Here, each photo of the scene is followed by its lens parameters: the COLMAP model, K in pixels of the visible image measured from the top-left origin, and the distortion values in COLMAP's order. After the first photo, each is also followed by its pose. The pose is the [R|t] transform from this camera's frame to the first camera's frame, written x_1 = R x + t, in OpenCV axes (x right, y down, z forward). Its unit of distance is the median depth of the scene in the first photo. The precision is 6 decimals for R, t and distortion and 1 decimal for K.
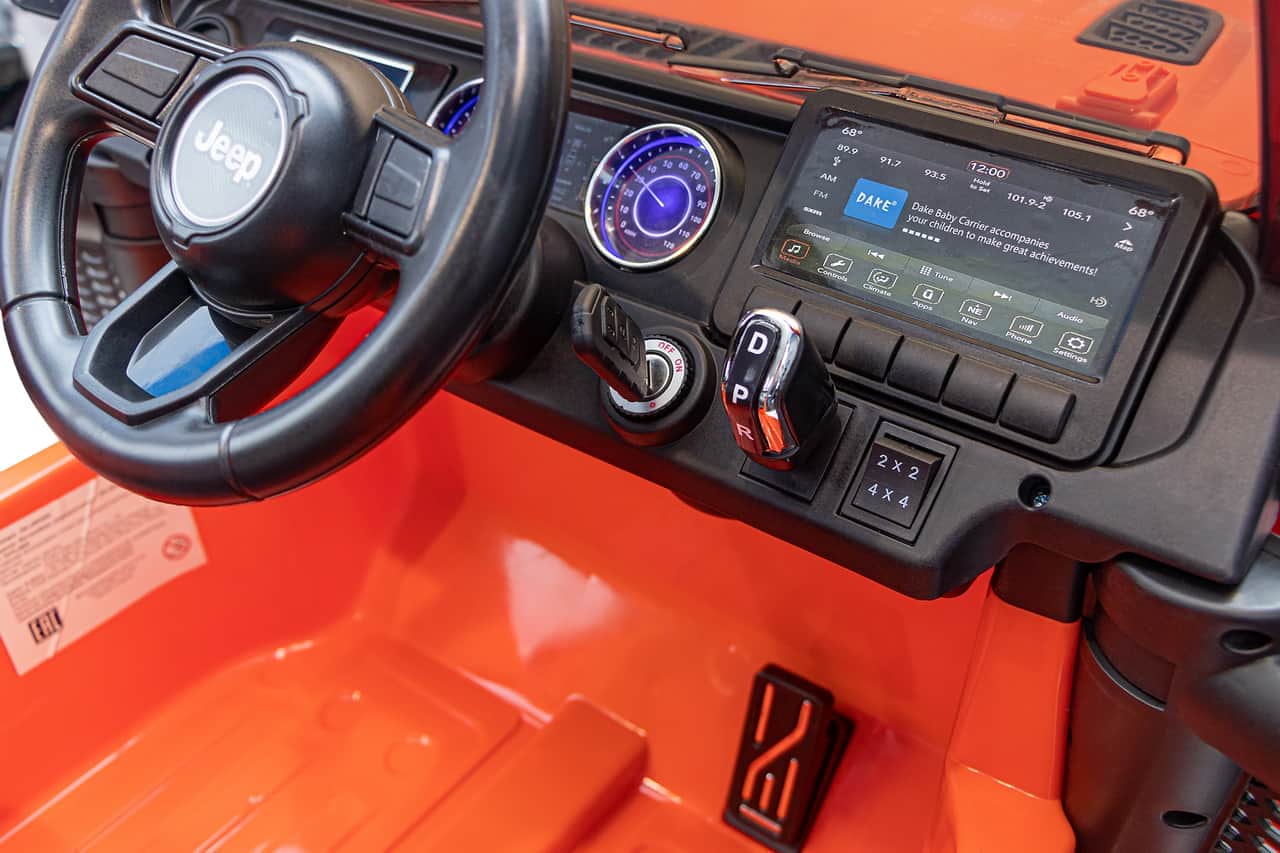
lens RADIAL K [[1267.9, 0, 640.0], [0, 1267.9, 426.5], [0, 0, 1]] dist [-0.000864, -0.004008]
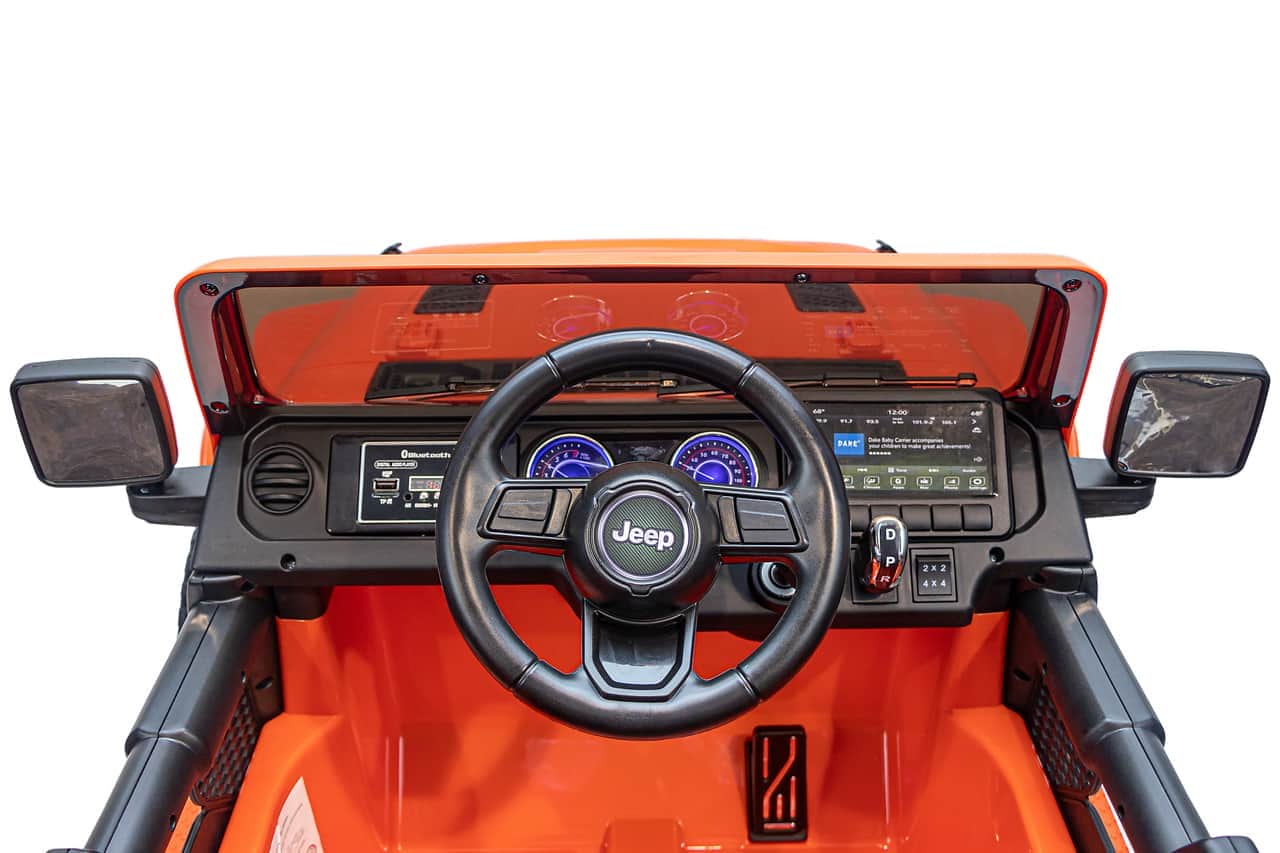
lens RADIAL K [[1267.9, 0, 640.0], [0, 1267.9, 426.5], [0, 0, 1]] dist [-0.000864, -0.004008]
pose [[0.801455, -0.301214, 0.516662, -1.100758], [0.347065, 0.937804, 0.008365, -0.345370], [-0.487047, 0.172611, 0.856149, -0.505567]]
